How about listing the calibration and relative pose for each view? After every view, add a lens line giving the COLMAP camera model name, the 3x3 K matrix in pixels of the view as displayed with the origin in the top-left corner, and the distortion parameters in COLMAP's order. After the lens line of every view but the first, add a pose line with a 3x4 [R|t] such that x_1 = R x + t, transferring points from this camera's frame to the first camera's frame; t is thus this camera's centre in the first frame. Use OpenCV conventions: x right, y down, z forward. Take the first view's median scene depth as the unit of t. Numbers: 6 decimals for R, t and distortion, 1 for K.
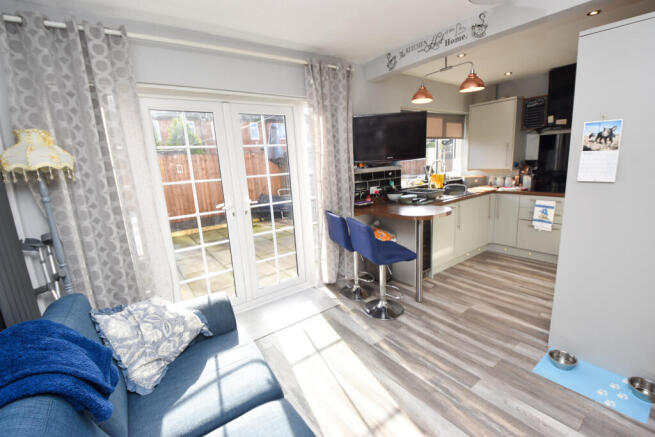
lens RADIAL K [[290.1, 0, 325.2], [0, 290.1, 219.6], [0, 0, 1]] dist [-0.015322, -0.001126]
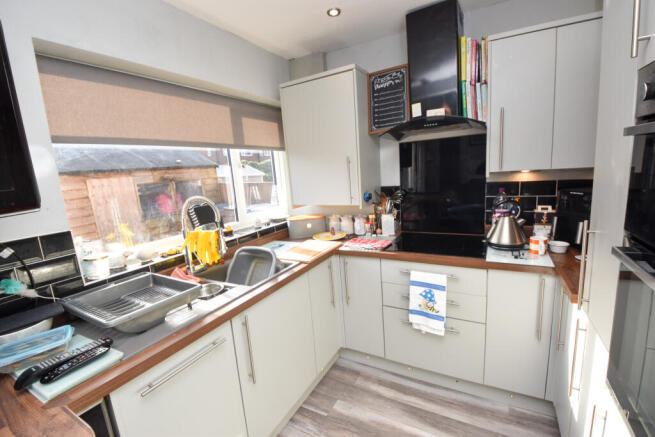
lens RADIAL K [[290.1, 0, 328.2], [0, 290.1, 220.9], [0, 0, 1]] dist [-0.015322, -0.001126]
pose [[0.908657, -0.073595, 0.411007, 0.384985], [0.100126, 0.994029, -0.043370, -0.134661], [-0.405361, 0.080561, 0.910600, 0.564347]]
